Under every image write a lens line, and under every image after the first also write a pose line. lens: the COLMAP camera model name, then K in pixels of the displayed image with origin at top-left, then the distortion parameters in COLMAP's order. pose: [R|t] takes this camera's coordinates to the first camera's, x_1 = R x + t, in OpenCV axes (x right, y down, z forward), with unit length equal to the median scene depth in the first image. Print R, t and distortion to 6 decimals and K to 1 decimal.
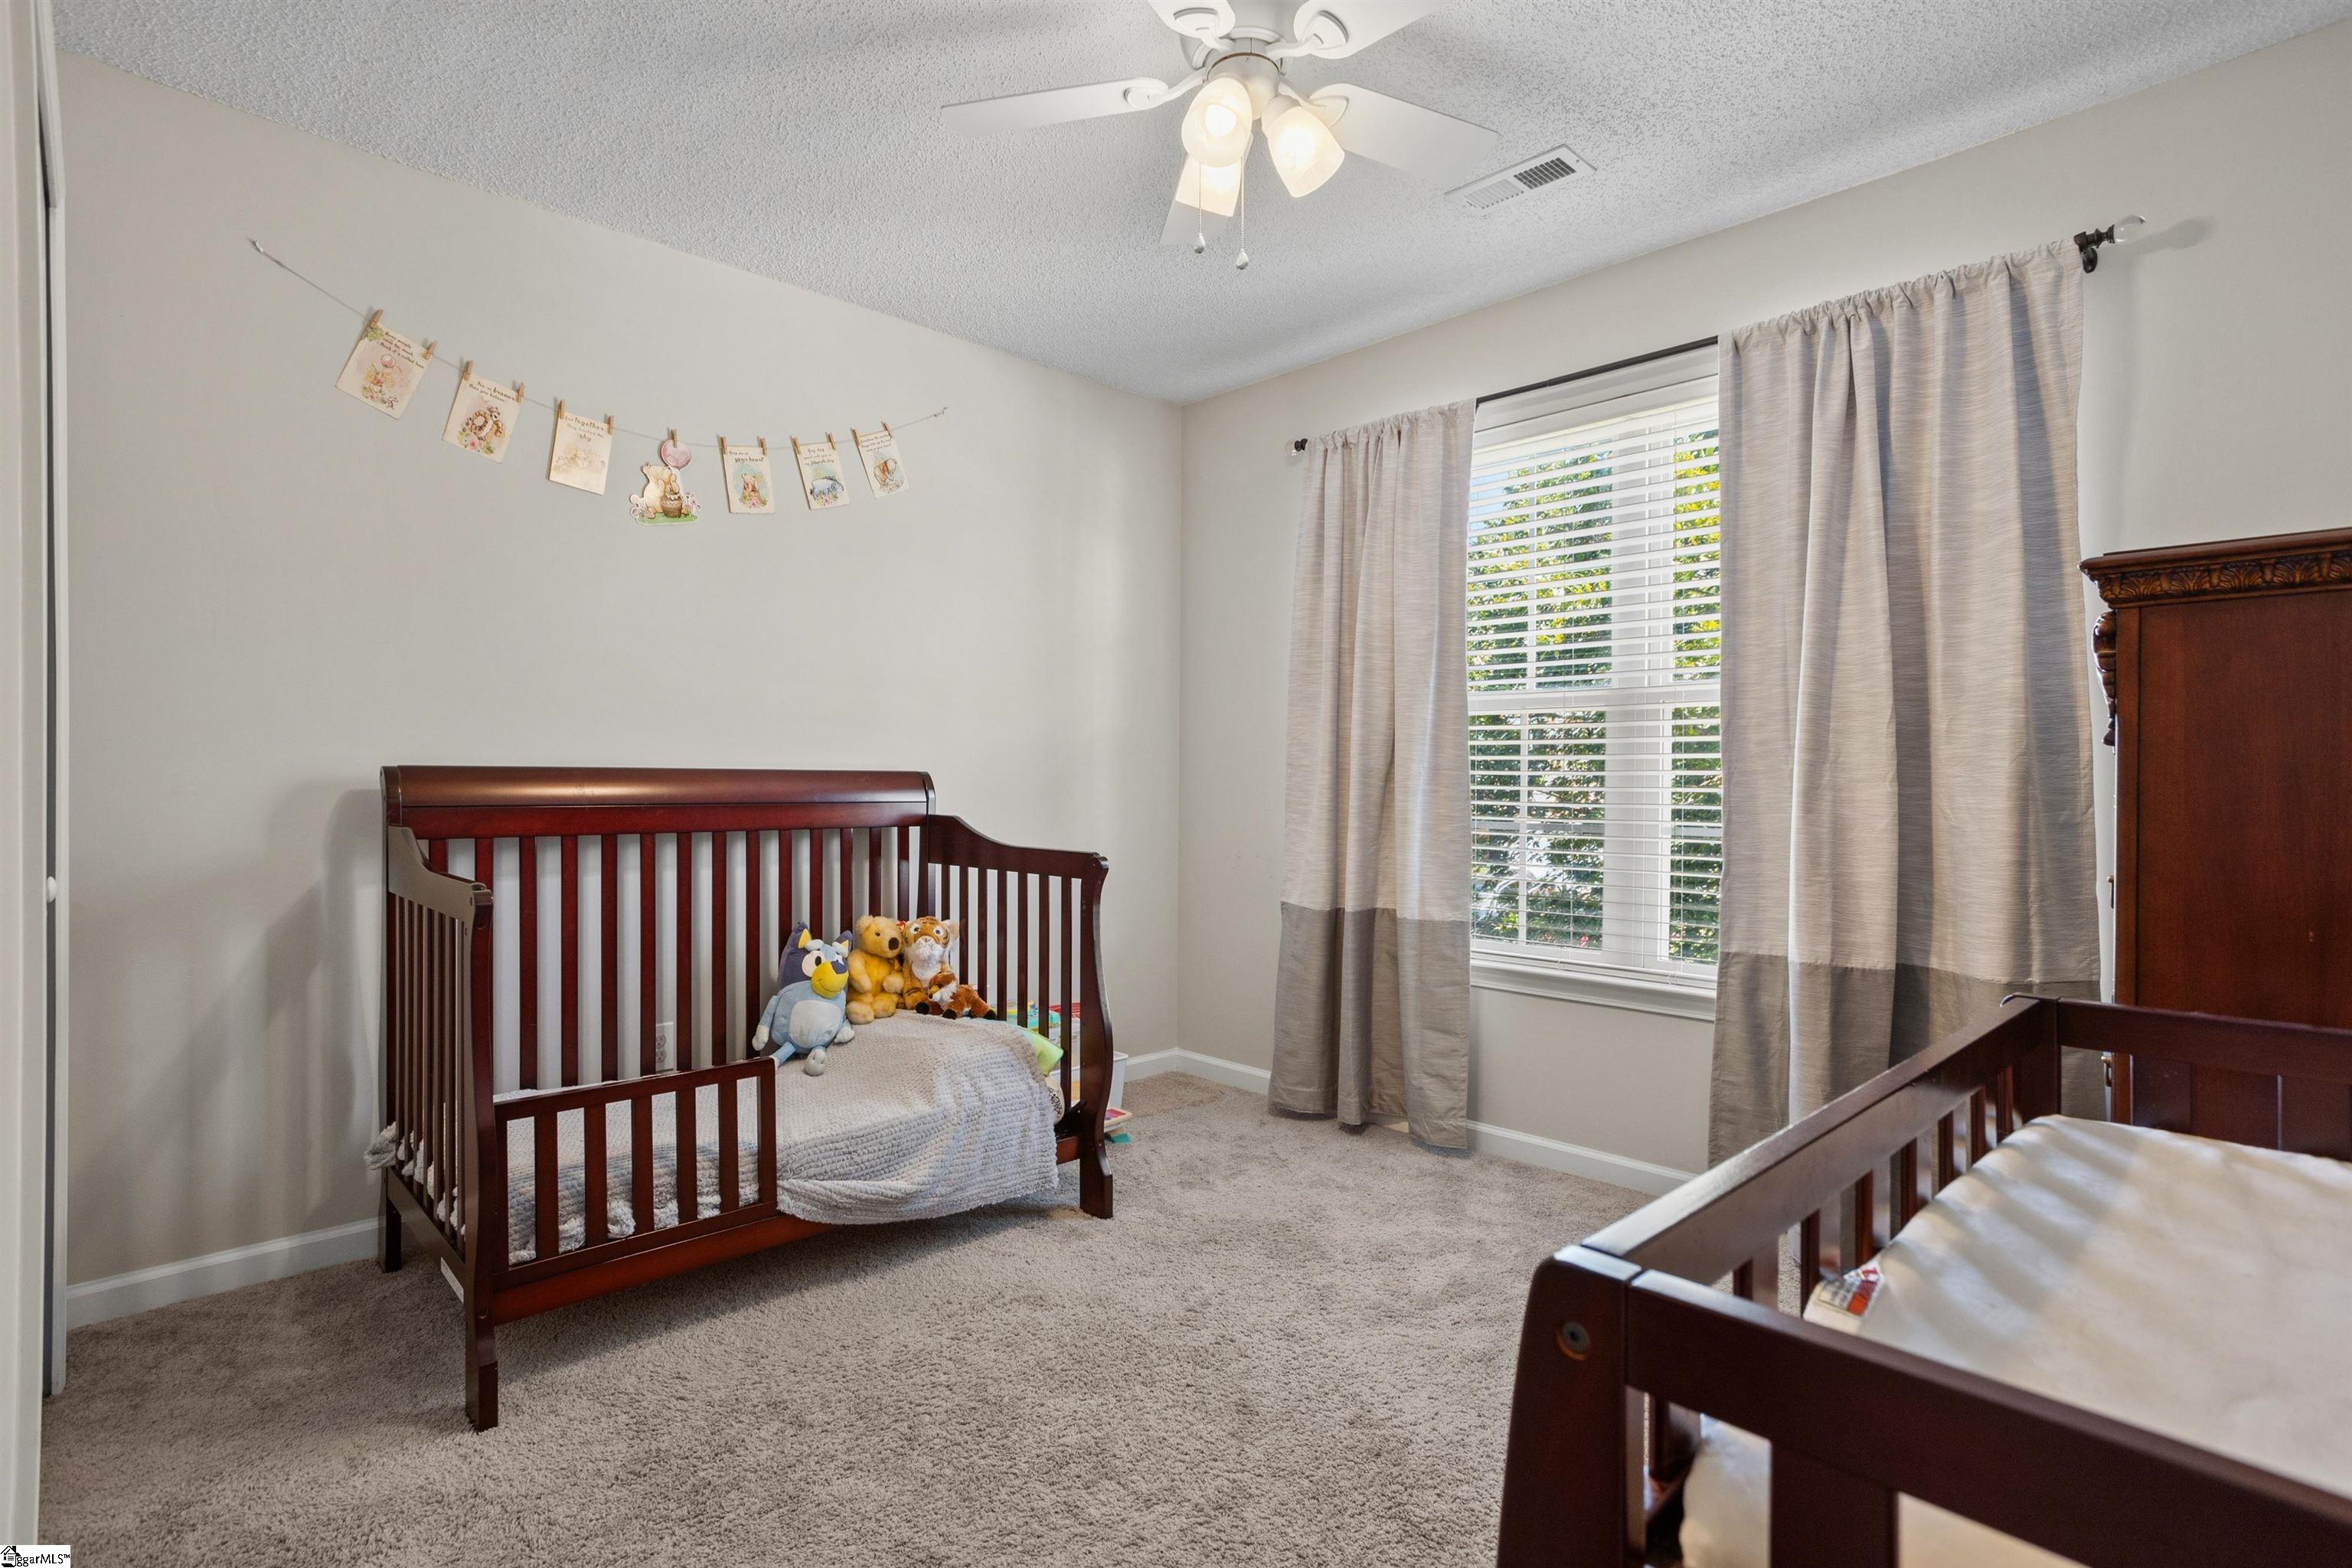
lens RADIAL K [[1162.9, 0, 1171.3], [0, 1162.9, 775.3], [0, 0, 1]] dist [0.005485, 0.001754]
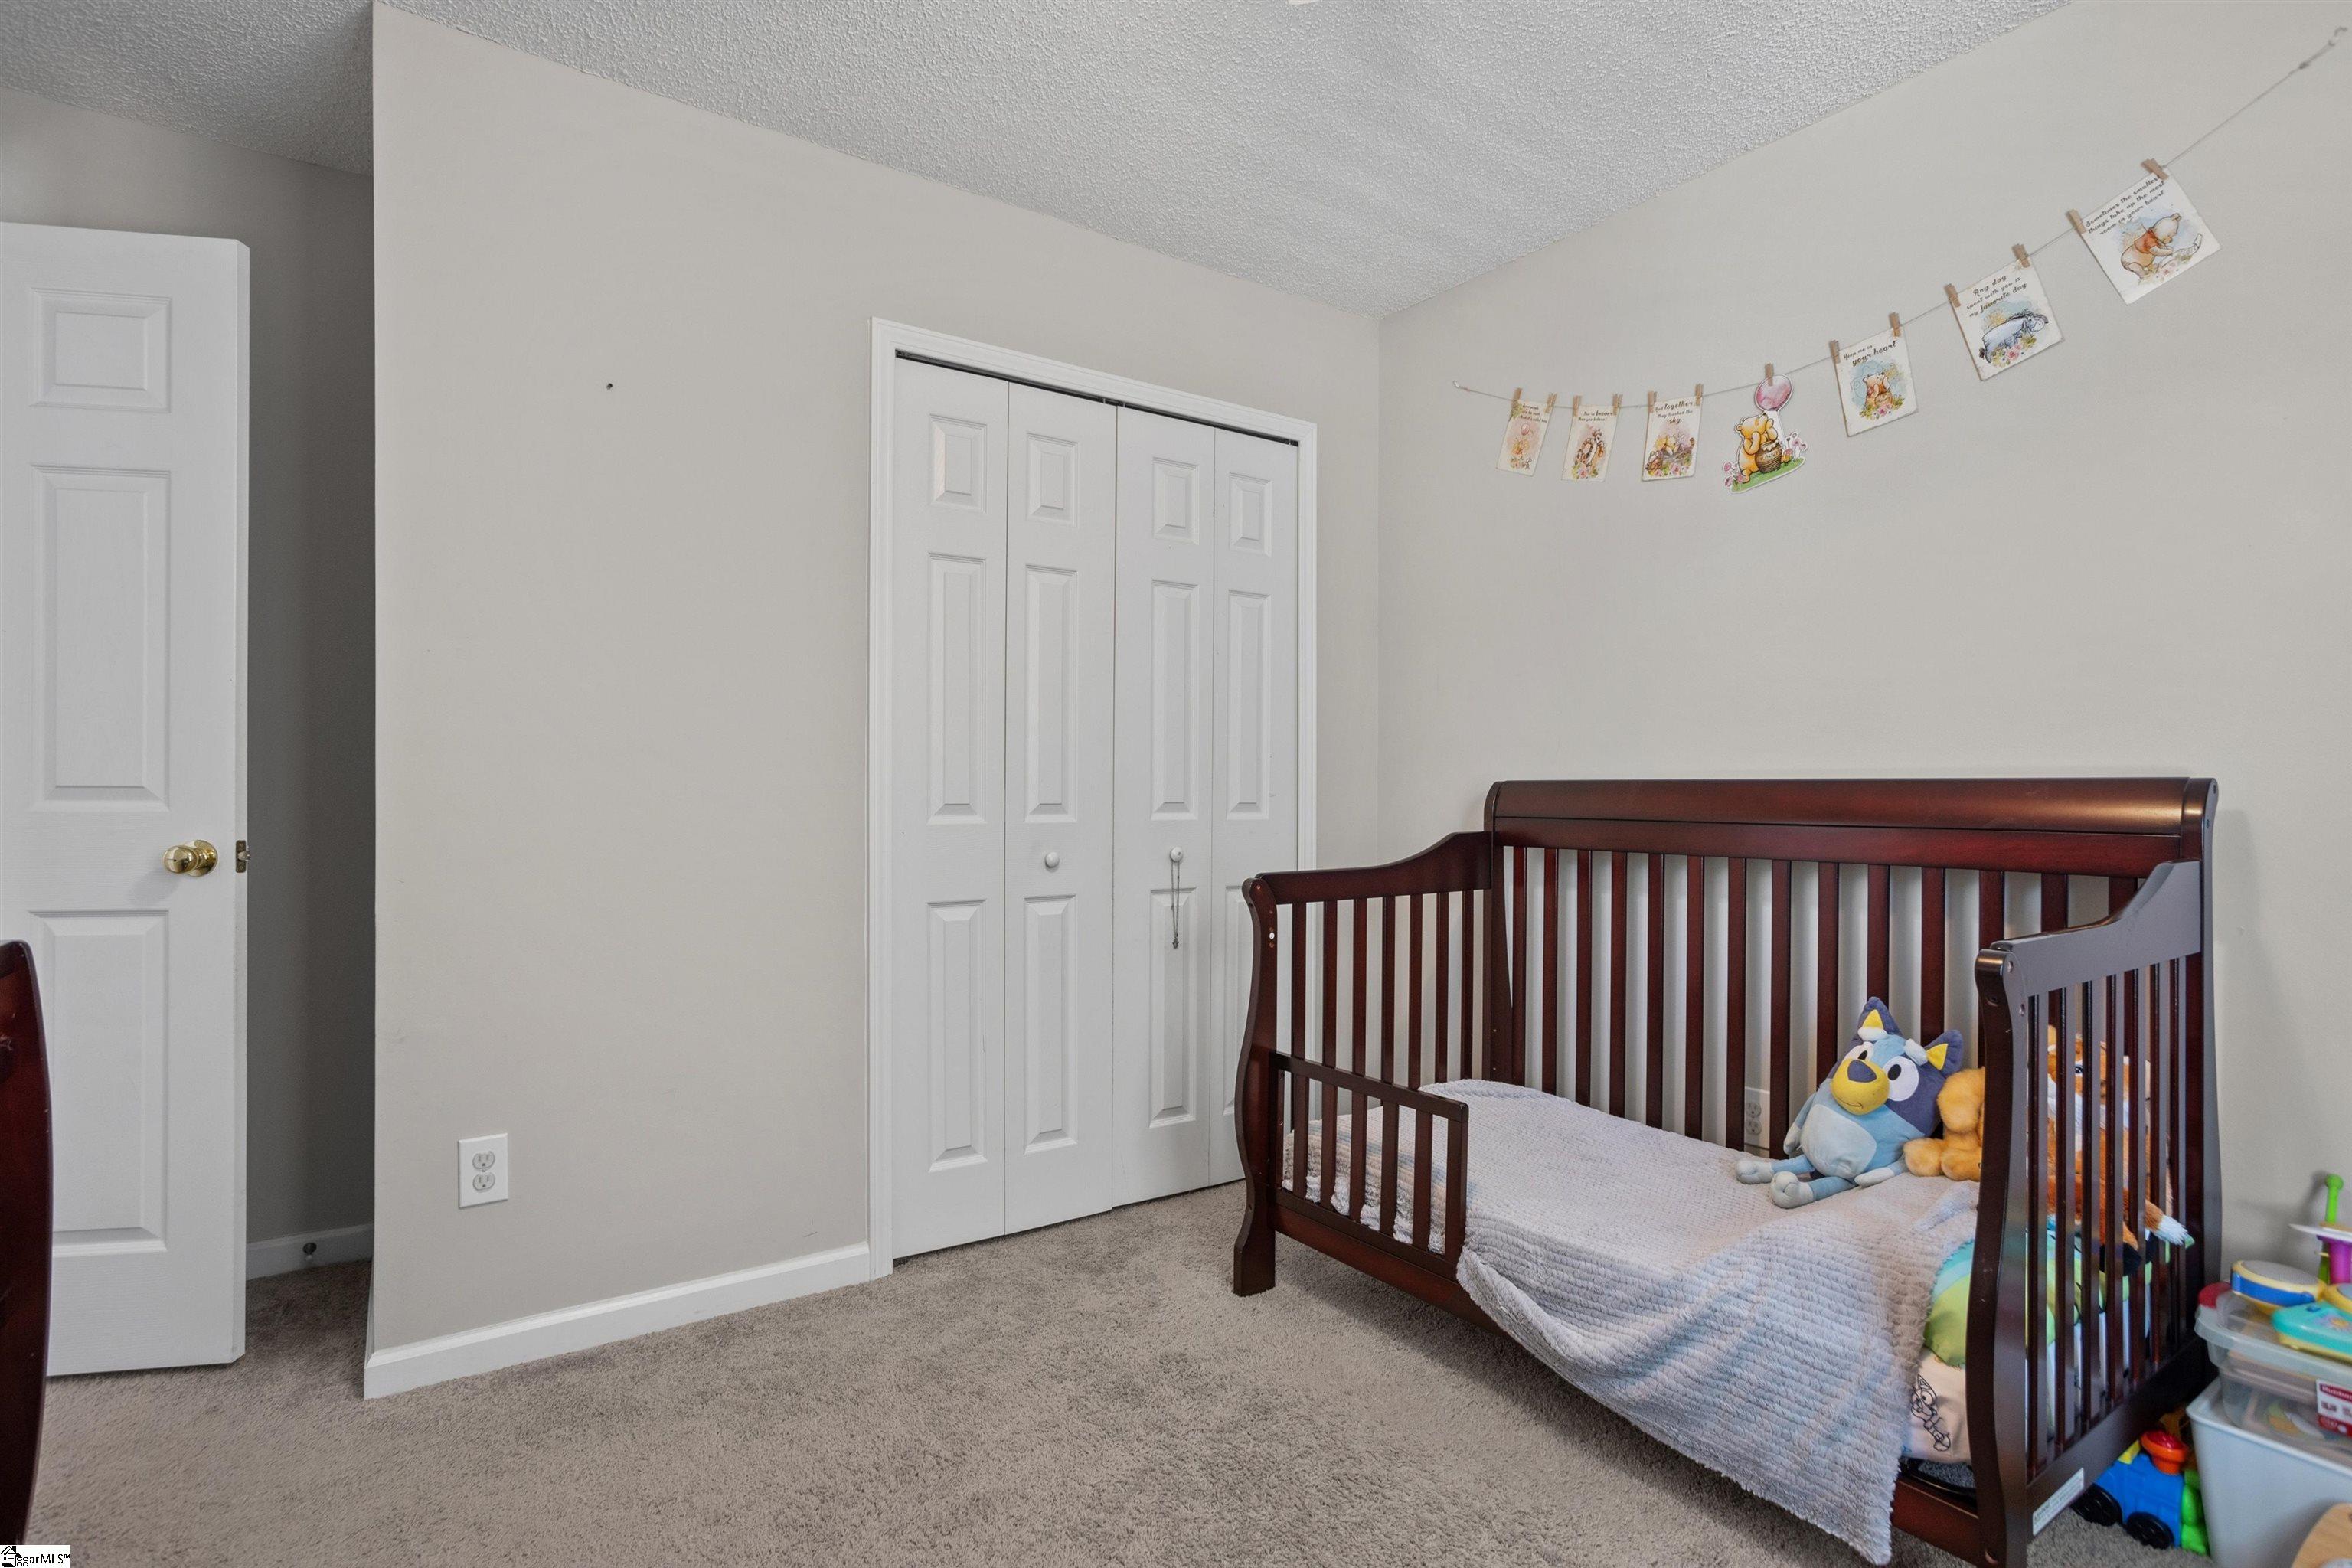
lens RADIAL K [[1162.9, 0, 1167.4], [0, 1162.9, 796.9], [0, 0, 1]] dist [0.005485, 0.001754]
pose [[-0.138677, -0.002386, -0.990335, 0.483230], [-0.002127, 0.999996, -0.002112, 0.009472], [0.990335, 0.001814, -0.138681, 0.768934]]
